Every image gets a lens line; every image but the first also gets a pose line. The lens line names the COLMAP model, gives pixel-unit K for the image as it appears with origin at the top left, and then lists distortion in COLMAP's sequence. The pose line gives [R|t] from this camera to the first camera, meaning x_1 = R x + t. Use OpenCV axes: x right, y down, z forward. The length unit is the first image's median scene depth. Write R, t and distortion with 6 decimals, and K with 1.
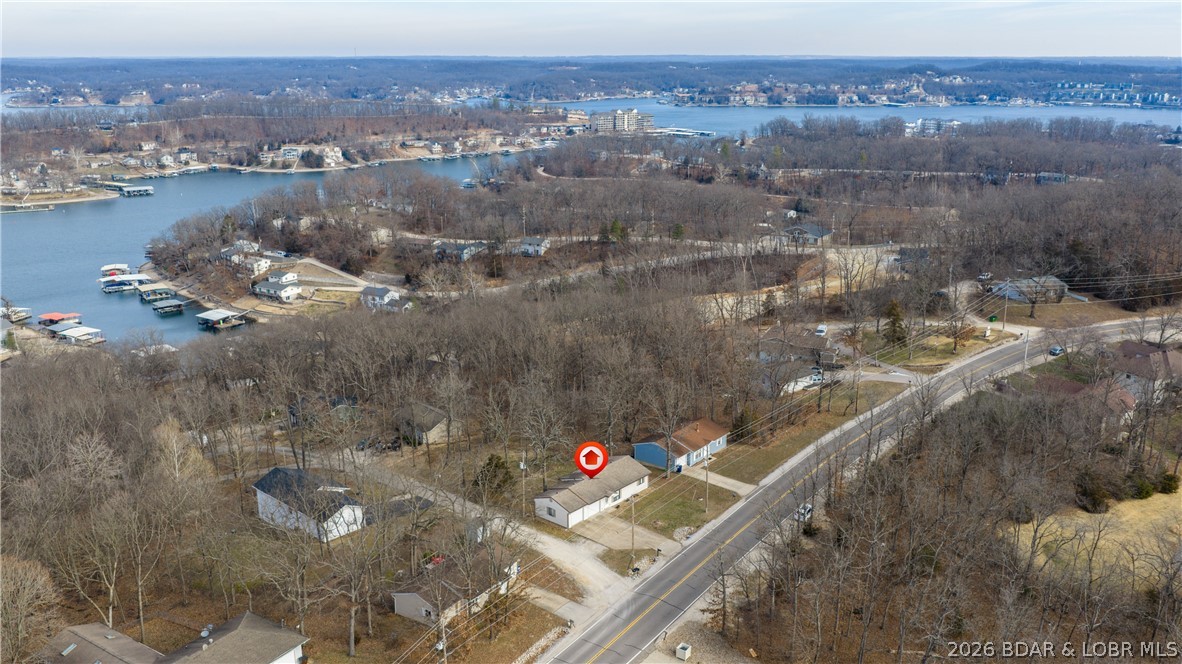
lens RADIAL K [[963.3, 0, 591.8], [0, 963.3, 335.1], [0, 0, 1]] dist [0.013891, -0.039023]
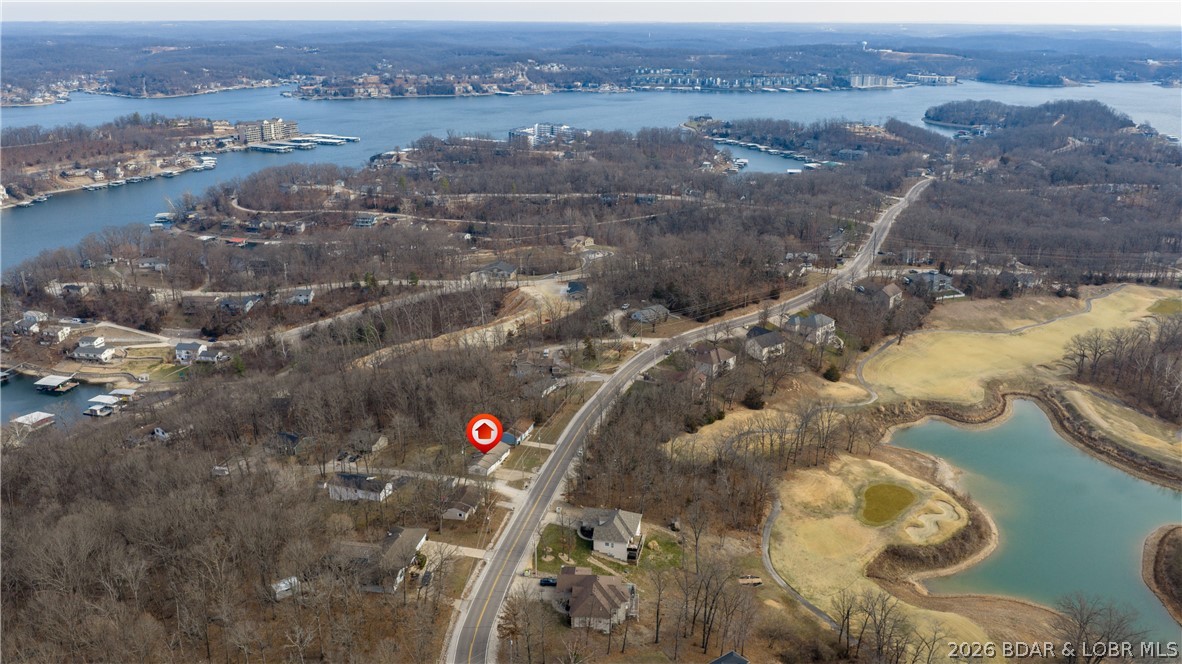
lens RADIAL K [[963.3, 0, 588.9], [0, 963.3, 333.0], [0, 0, 1]] dist [0.013891, -0.039023]
pose [[0.923098, -0.116148, 0.366606, -0.120543], [0.103342, 0.993155, 0.054441, -0.046966], [-0.370420, -0.012368, 0.928782, -0.239954]]
